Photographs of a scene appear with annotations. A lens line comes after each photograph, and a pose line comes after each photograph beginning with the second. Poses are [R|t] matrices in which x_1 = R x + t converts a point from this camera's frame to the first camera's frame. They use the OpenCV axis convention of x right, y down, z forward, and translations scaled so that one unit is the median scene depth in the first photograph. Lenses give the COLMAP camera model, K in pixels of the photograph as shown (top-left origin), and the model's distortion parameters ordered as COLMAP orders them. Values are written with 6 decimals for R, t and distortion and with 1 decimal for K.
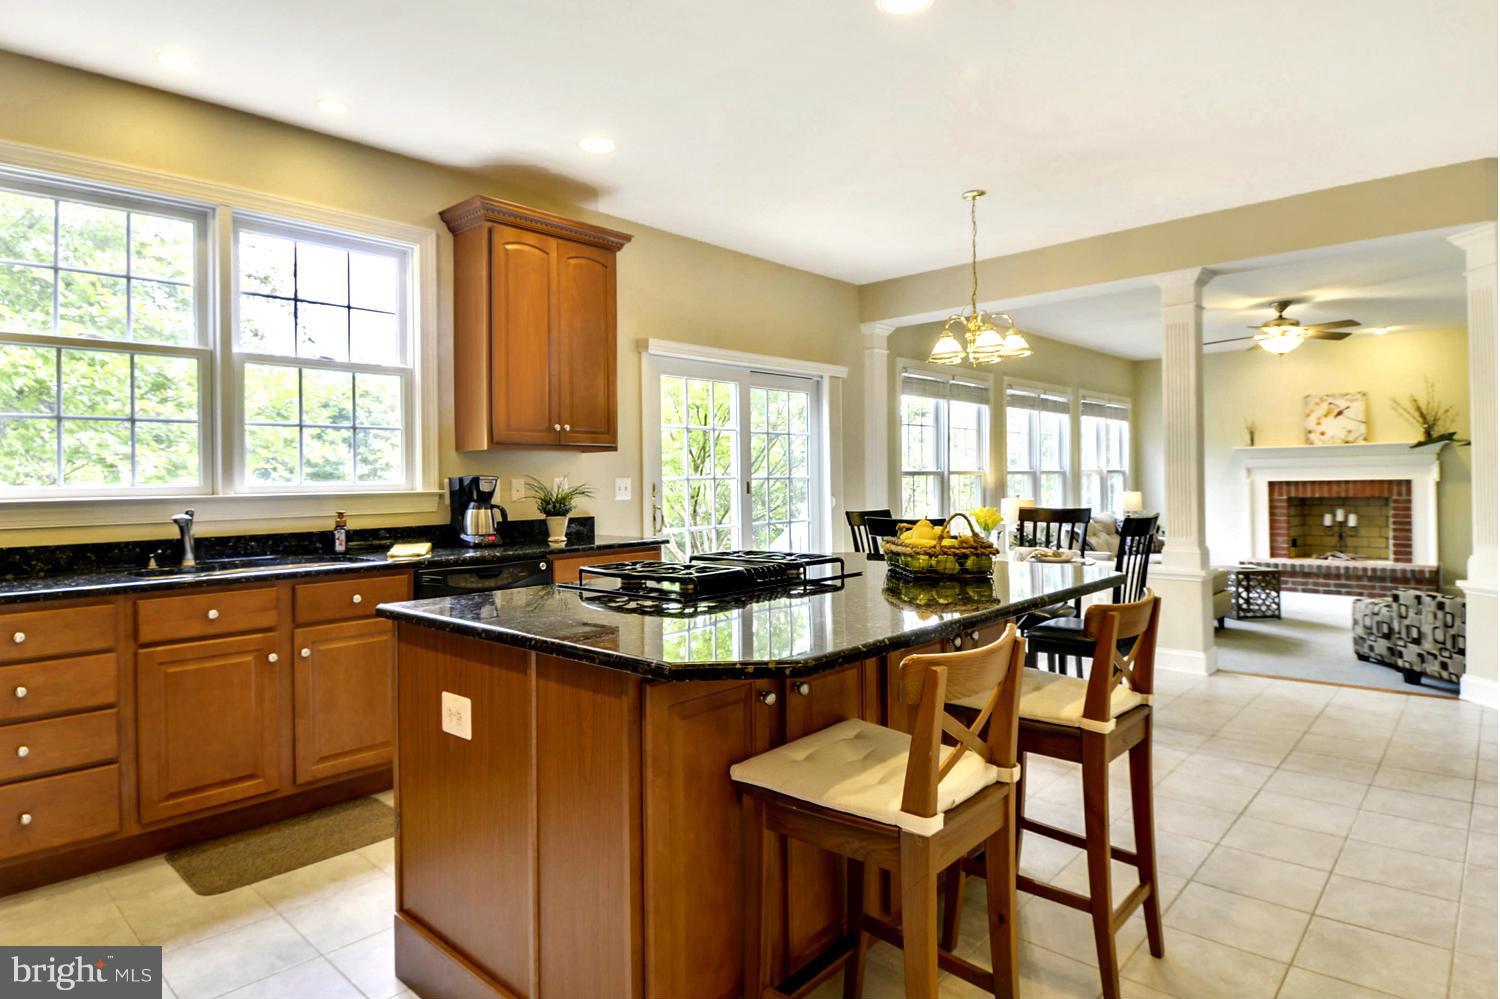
lens RADIAL K [[812.5, 0, 757.0], [0, 812.5, 474.3], [0, 0, 1]] dist [-0.006369, -0.009612]
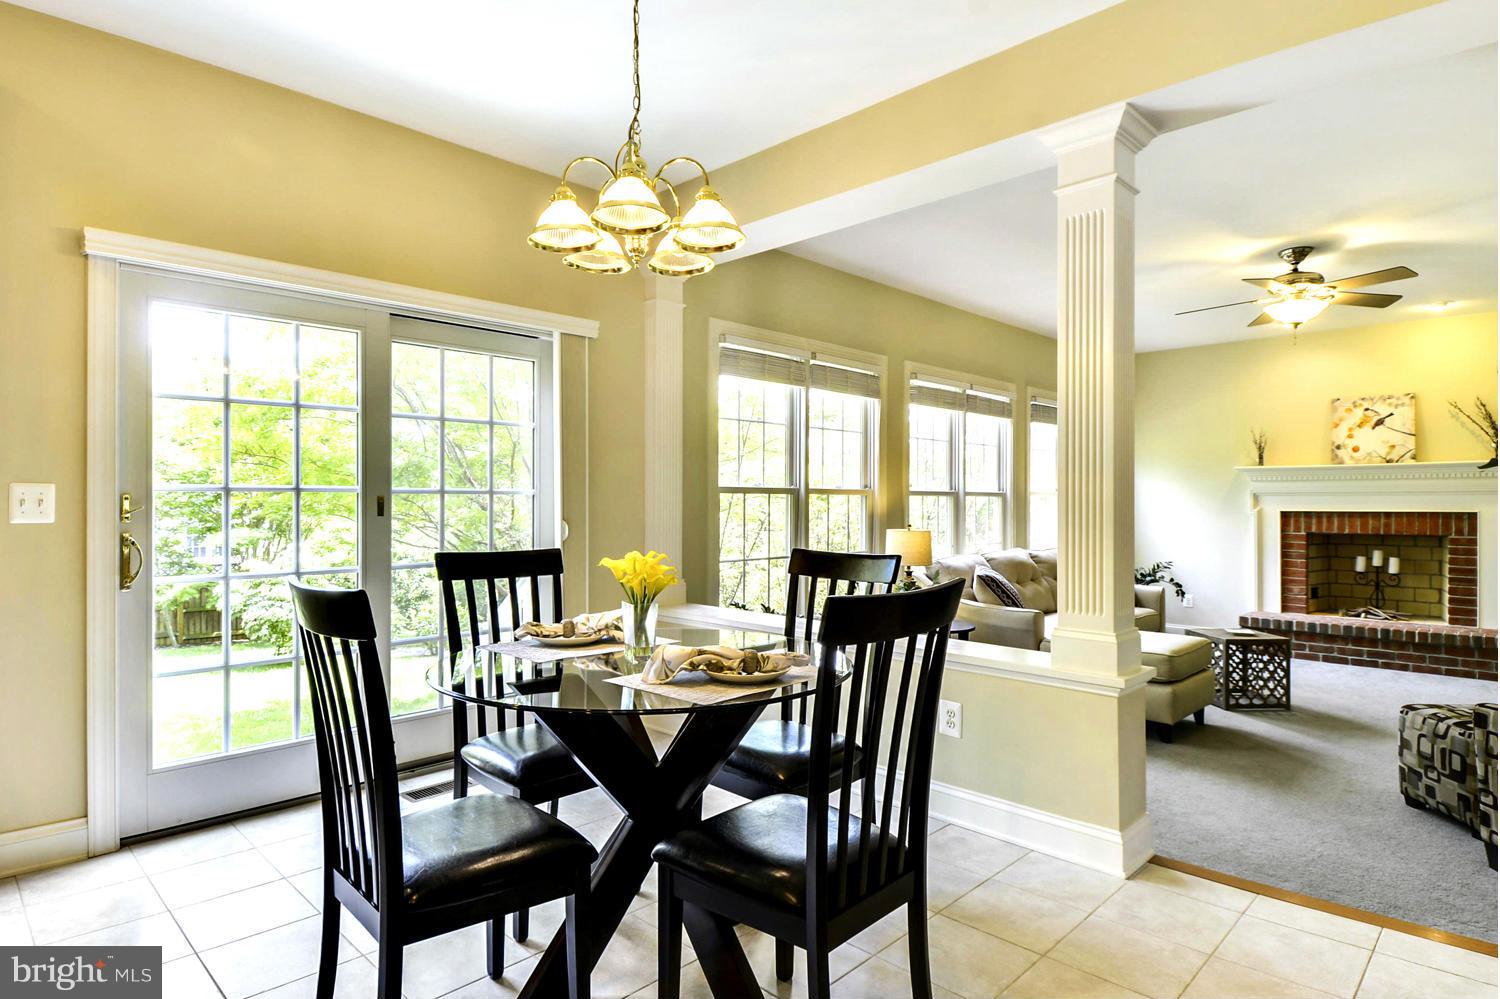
lens RADIAL K [[812.5, 0, 746.1], [0, 812.5, 494.9], [0, 0, 1]] dist [-0.006369, -0.009612]
pose [[0.999212, 0.017618, -0.035560, 0.167105], [-0.017631, 0.999845, -0.000051, 0.002005], [0.035553, 0.000678, 0.999368, 0.238384]]
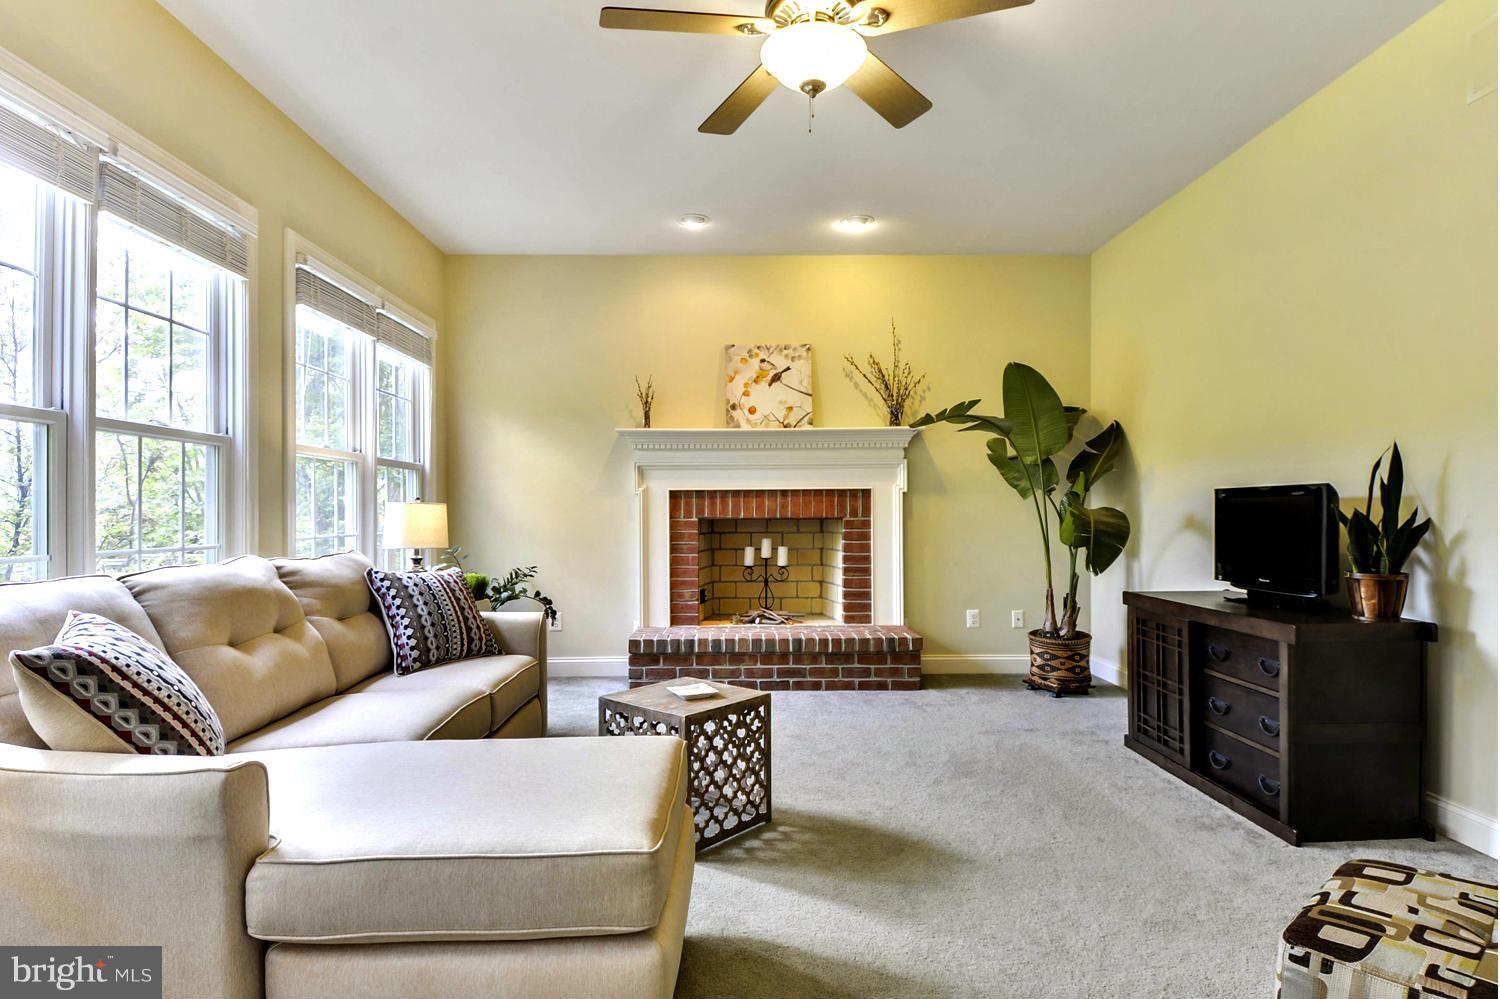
lens RADIAL K [[812.5, 0, 752.8], [0, 812.5, 499.2], [0, 0, 1]] dist [-0.006369, -0.009612]
pose [[0.721339, 0.019831, 0.692299, 0.302188], [-0.012261, 0.999799, -0.015864, 0.024755], [-0.692474, 0.002955, 0.721437, 0.593807]]
